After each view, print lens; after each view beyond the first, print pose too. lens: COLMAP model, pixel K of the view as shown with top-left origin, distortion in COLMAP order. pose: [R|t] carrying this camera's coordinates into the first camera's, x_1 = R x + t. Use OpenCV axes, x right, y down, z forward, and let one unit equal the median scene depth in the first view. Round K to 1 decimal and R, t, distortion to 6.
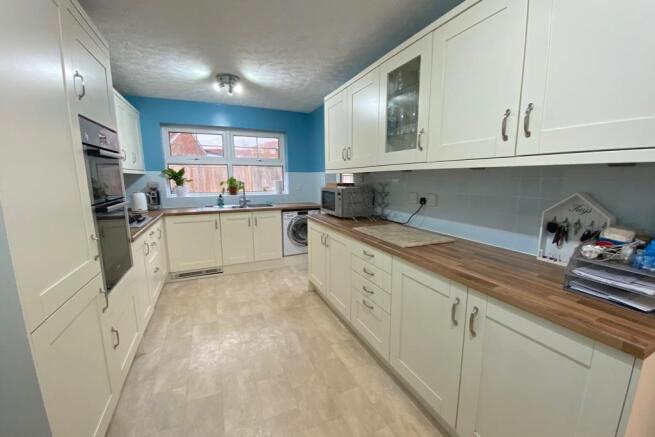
lens RADIAL K [[265.8, 0, 329.7], [0, 265.8, 219.3], [0, 0, 1]] dist [0.003287, -0.005758]
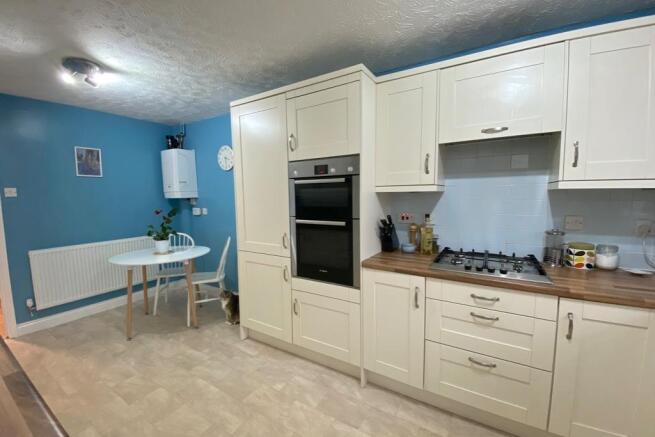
lens RADIAL K [[265.8, 0, 325.6], [0, 265.8, 217.0], [0, 0, 1]] dist [0.003287, -0.005758]
pose [[-0.828283, 0.058734, -0.557224, -0.081703], [-0.073272, 0.974597, 0.211641, -0.187307], [0.555499, 0.216127, -0.802938, 1.121964]]
